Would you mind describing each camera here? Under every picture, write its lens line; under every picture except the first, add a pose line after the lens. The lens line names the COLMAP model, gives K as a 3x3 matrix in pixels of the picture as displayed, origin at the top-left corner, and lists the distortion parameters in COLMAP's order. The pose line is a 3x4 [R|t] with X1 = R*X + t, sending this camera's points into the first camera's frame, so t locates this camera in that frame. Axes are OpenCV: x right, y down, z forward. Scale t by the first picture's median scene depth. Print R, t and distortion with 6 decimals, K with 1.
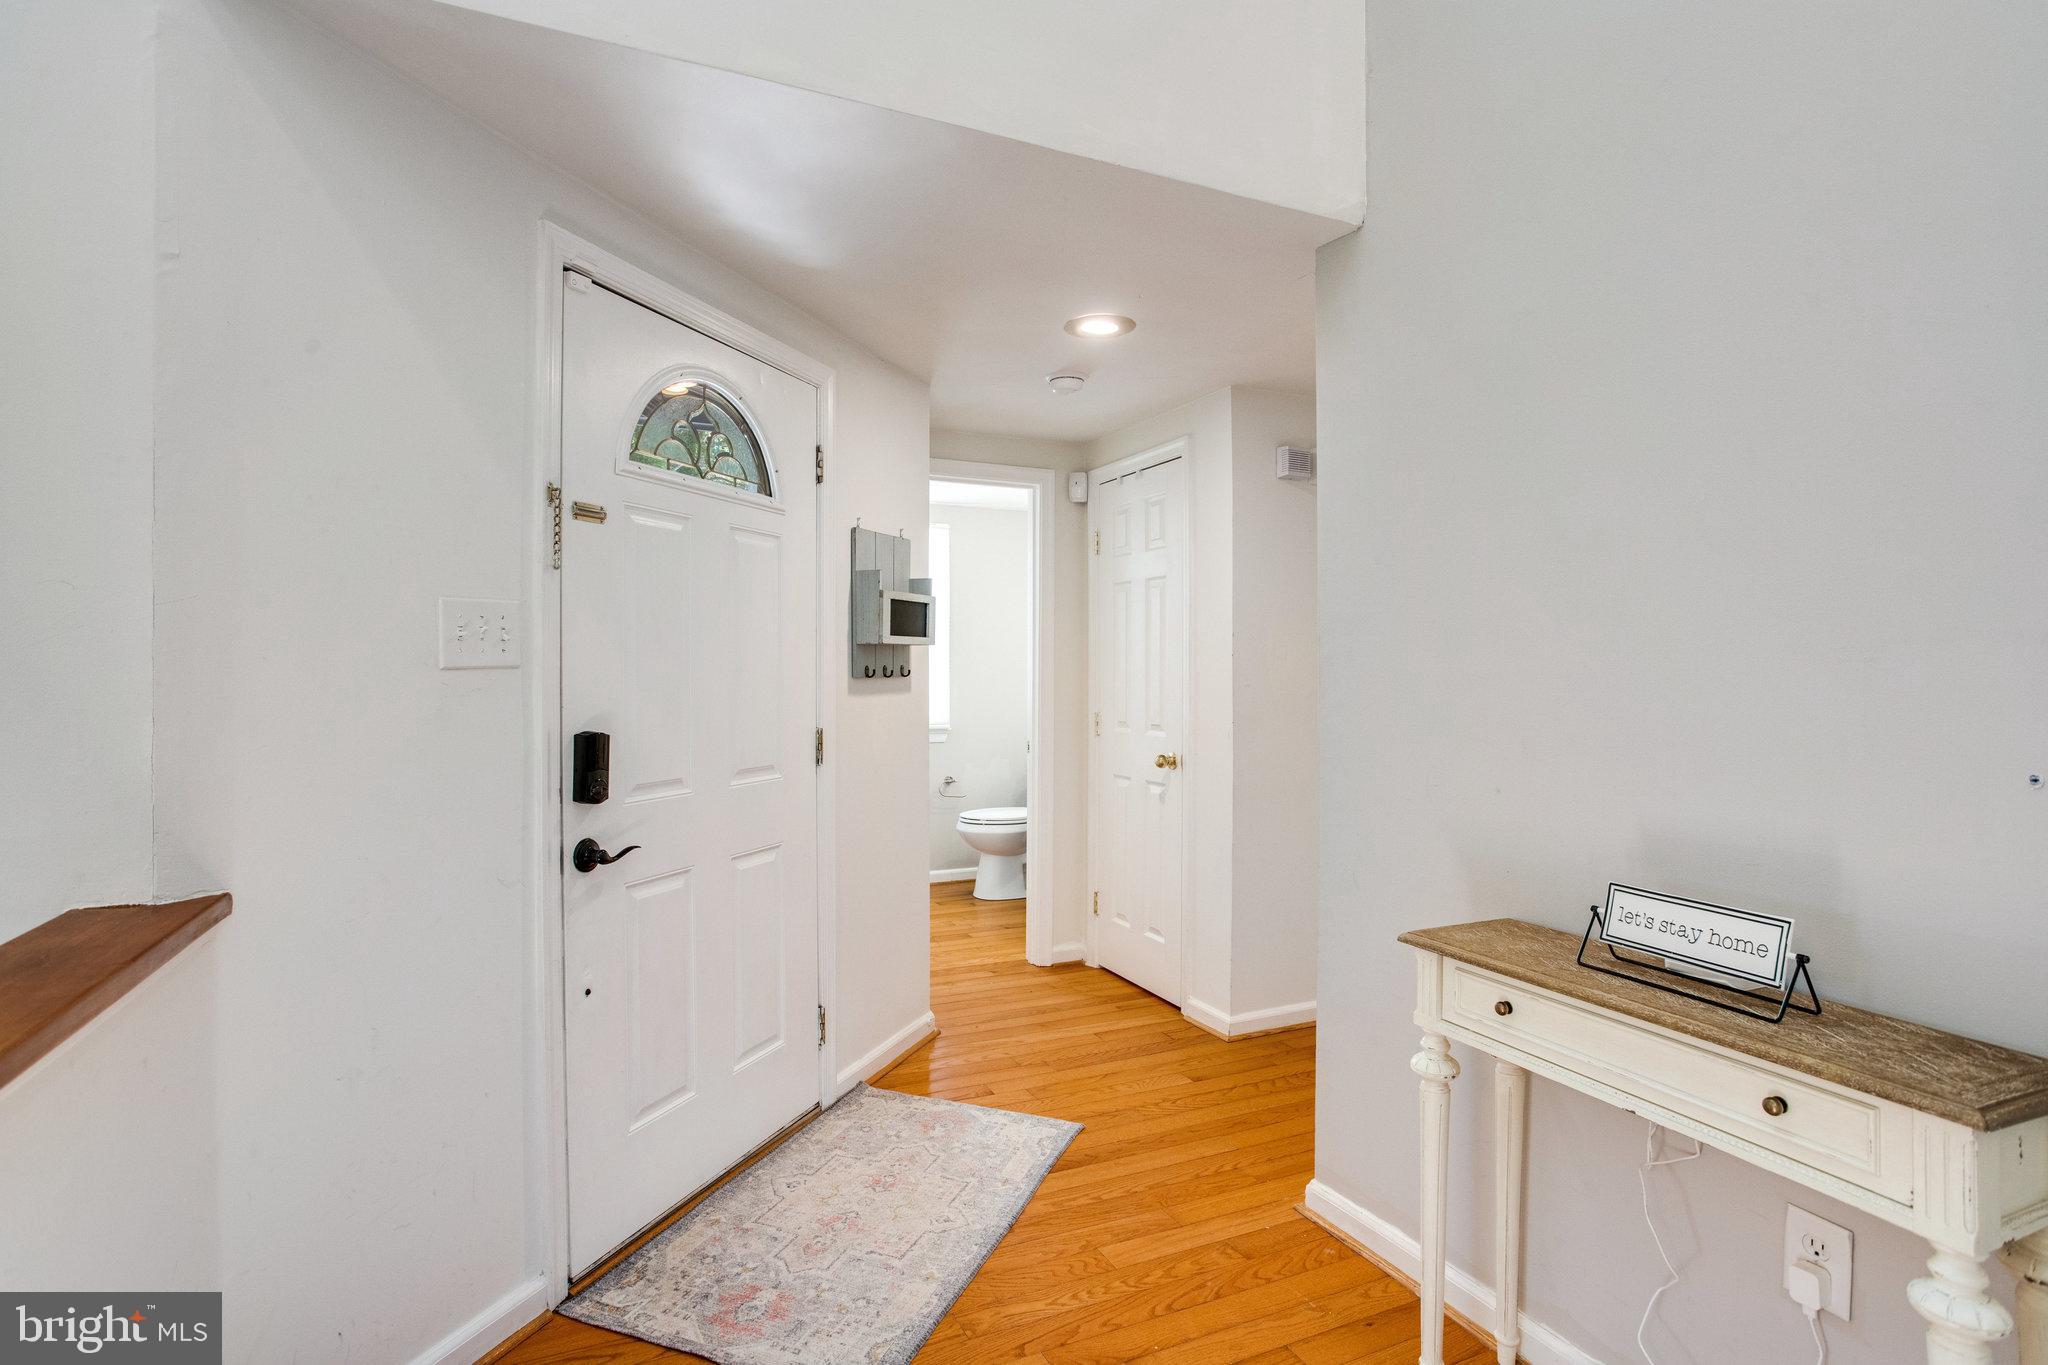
lens RADIAL K [[1048.4, 0, 1025.8], [0, 1048.4, 679.1], [0, 0, 1]] dist [-0.045974, 0.019074]
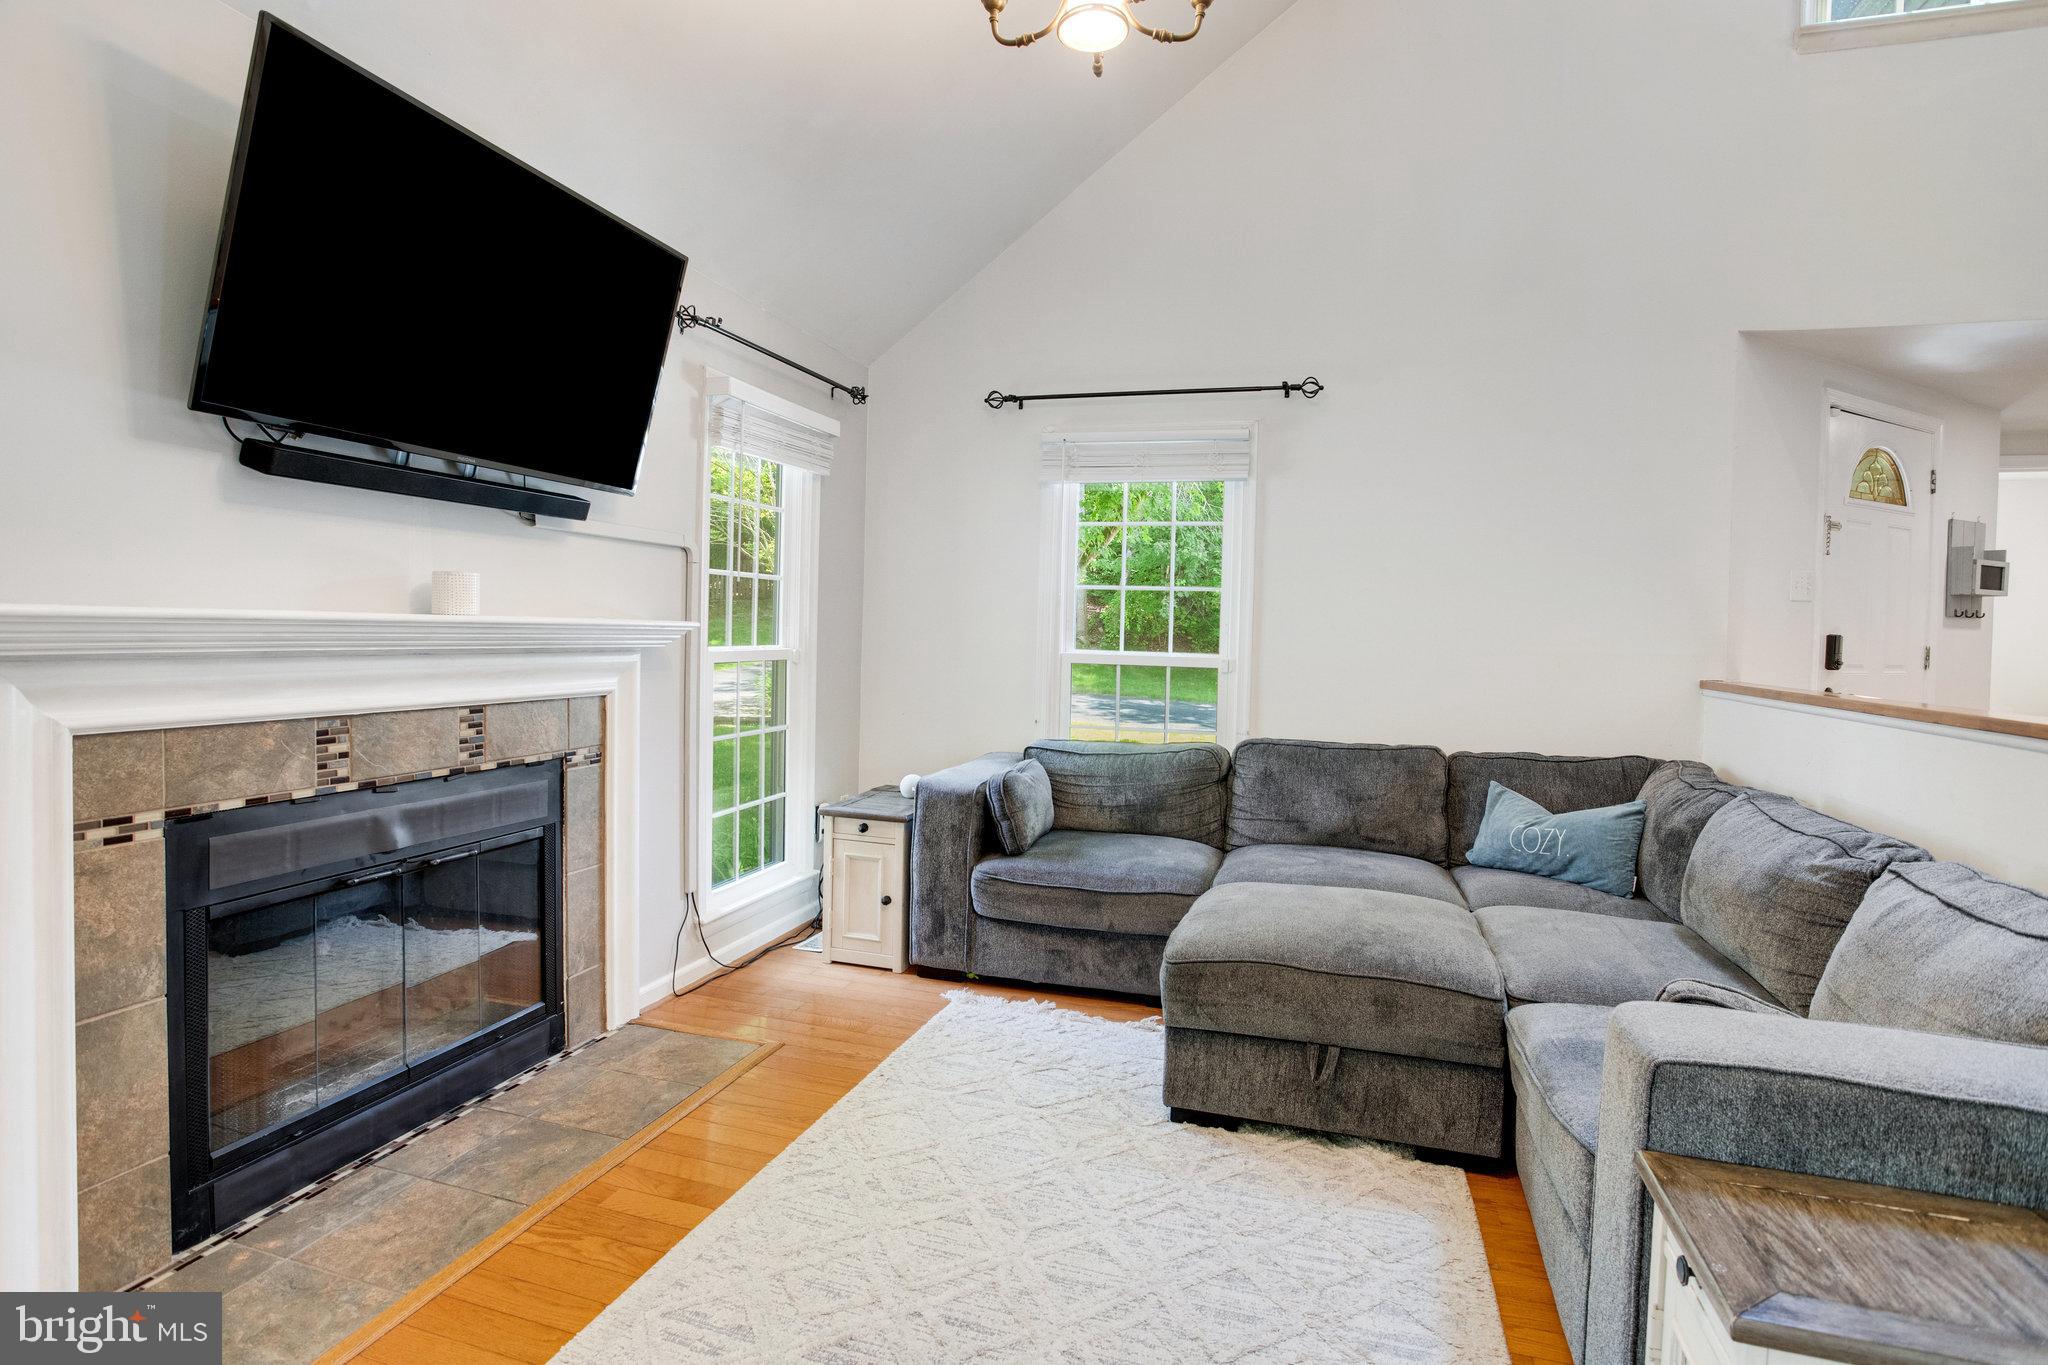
lens RADIAL K [[1048.4, 0, 1032.0], [0, 1048.4, 656.8], [0, 0, 1]] dist [-0.045974, 0.019074]
pose [[0.747746, 0.039079, -0.662834, -0.171650], [-0.028409, 0.999235, 0.026864, 0.055754], [0.663377, -0.001257, 0.748284, -1.026577]]
